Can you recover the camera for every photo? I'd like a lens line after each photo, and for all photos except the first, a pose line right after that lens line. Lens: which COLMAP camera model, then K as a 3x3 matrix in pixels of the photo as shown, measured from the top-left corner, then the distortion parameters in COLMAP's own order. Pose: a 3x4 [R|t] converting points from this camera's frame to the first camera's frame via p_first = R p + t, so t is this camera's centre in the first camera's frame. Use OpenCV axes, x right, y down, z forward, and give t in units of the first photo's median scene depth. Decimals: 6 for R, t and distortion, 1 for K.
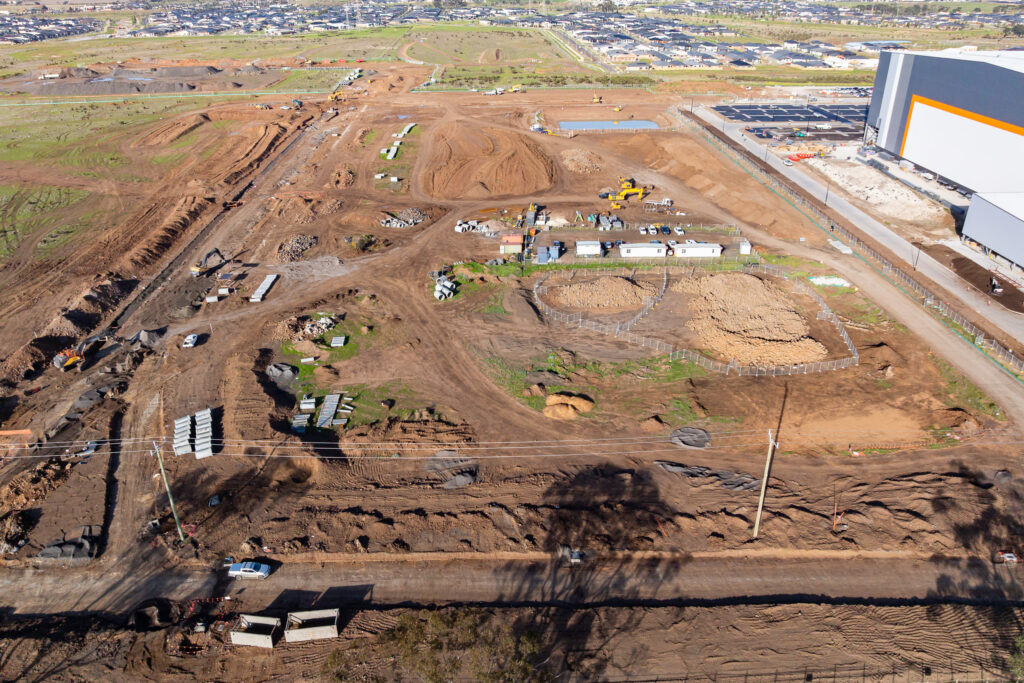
lens RADIAL K [[718.0, 0, 515.3], [0, 718.0, 324.1], [0, 0, 1]] dist [-0.051251, 0.021130]
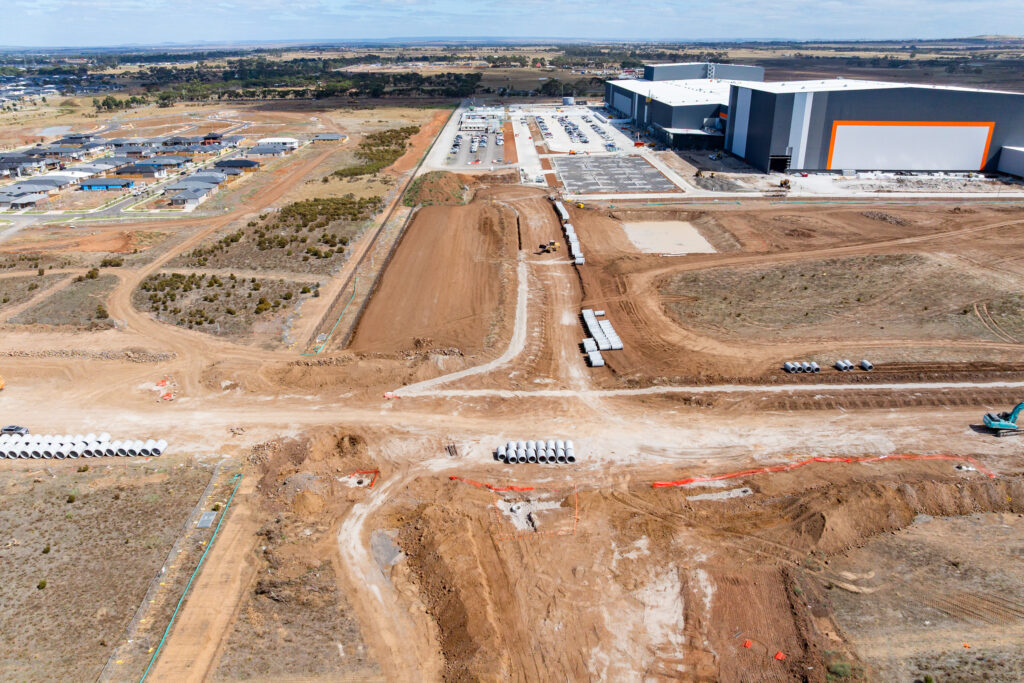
lens RADIAL K [[718.0, 0, 515.3], [0, 718.0, 324.1], [0, 0, 1]] dist [-0.051251, 0.021130]
pose [[0.028464, -0.361800, 0.931821, -1.150795], [0.452910, 0.835689, 0.310639, -1.008179], [-0.891102, 0.413189, 0.187650, 2.117788]]
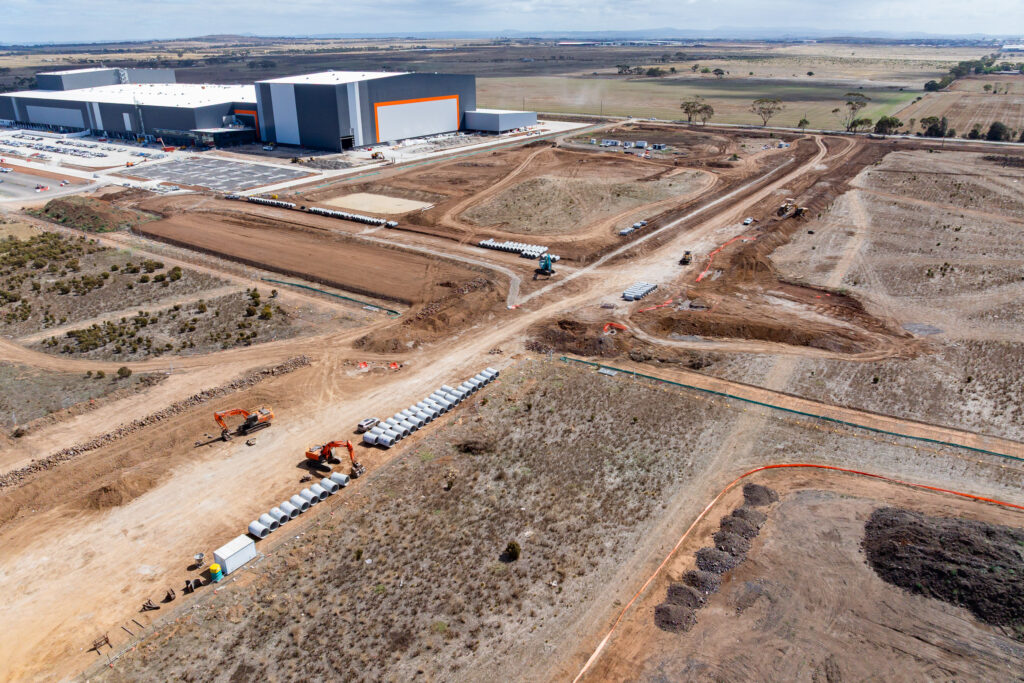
lens RADIAL K [[721.3, 0, 515.2], [0, 721.3, 323.7], [0, 0, 1]] dist [-0.036644, 0.003555]
pose [[-0.793904, -0.212840, 0.569574, -1.062426], [0.285576, 0.696472, 0.658311, -1.424047], [-0.536808, 0.685293, -0.492150, 2.927732]]
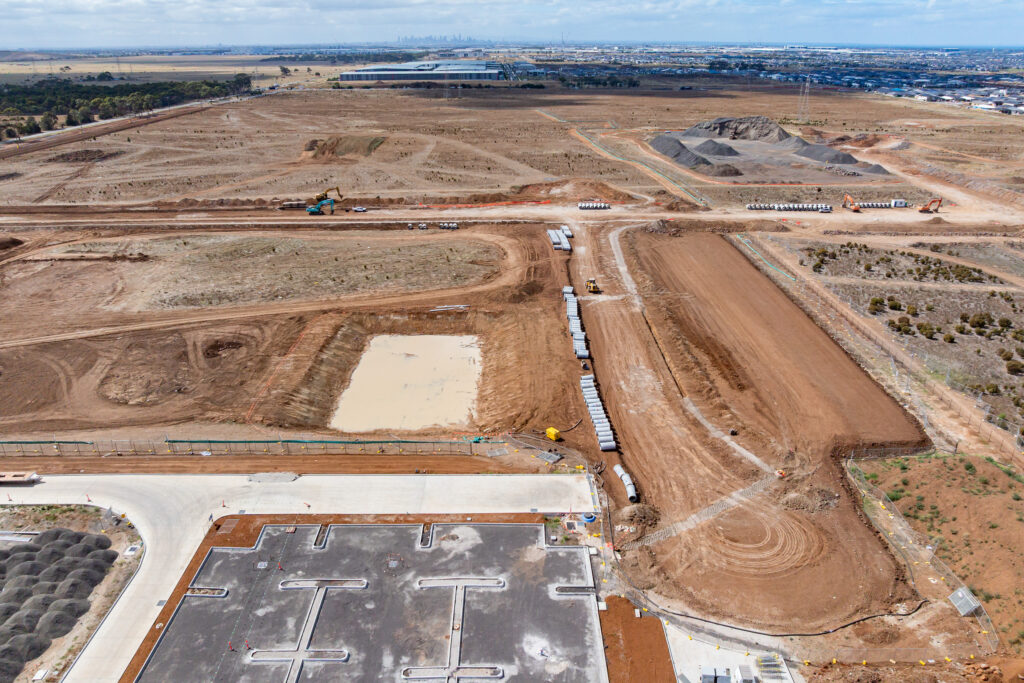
lens RADIAL K [[734.3, 0, 516.6], [0, 734.3, 305.9], [0, 0, 1]] dist [-0.045904, 0.012474]
pose [[-0.041116, 0.341900, -0.938836, 1.052120], [-0.444269, 0.835378, 0.323680, -0.973283], [0.894949, 0.430404, 0.117548, 2.016287]]
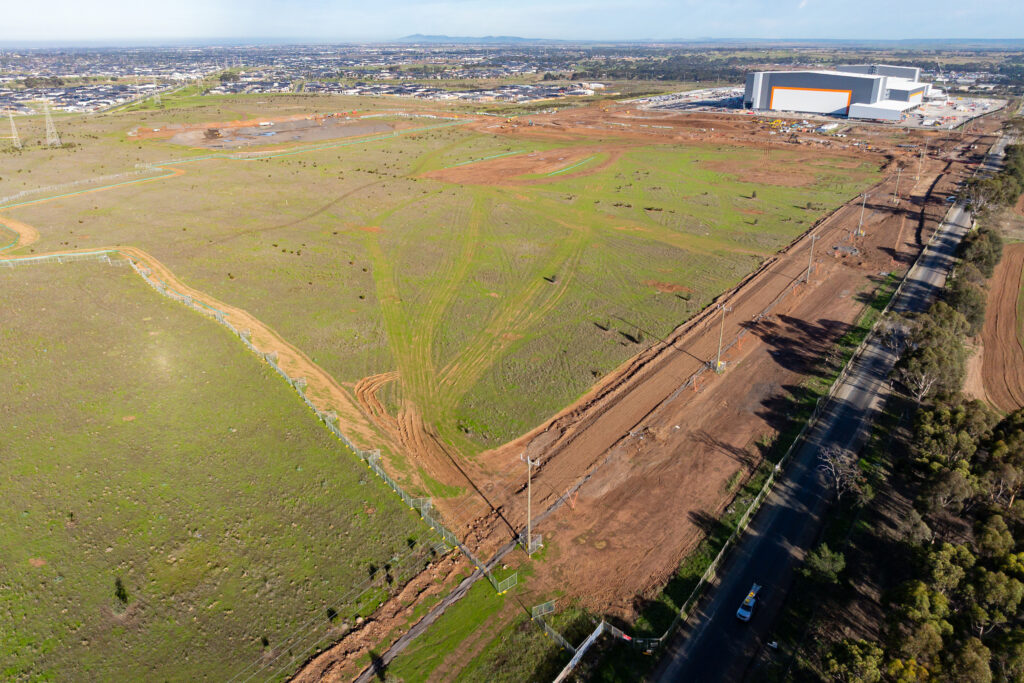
lens RADIAL K [[734.3, 0, 516.6], [0, 734.3, 305.9], [0, 0, 1]] dist [-0.045904, 0.012474]
pose [[0.617771, -0.261477, 0.741613, -3.619896], [0.348186, 0.936564, 0.040170, 0.028579], [-0.705071, 0.233403, 0.669625, -0.024301]]
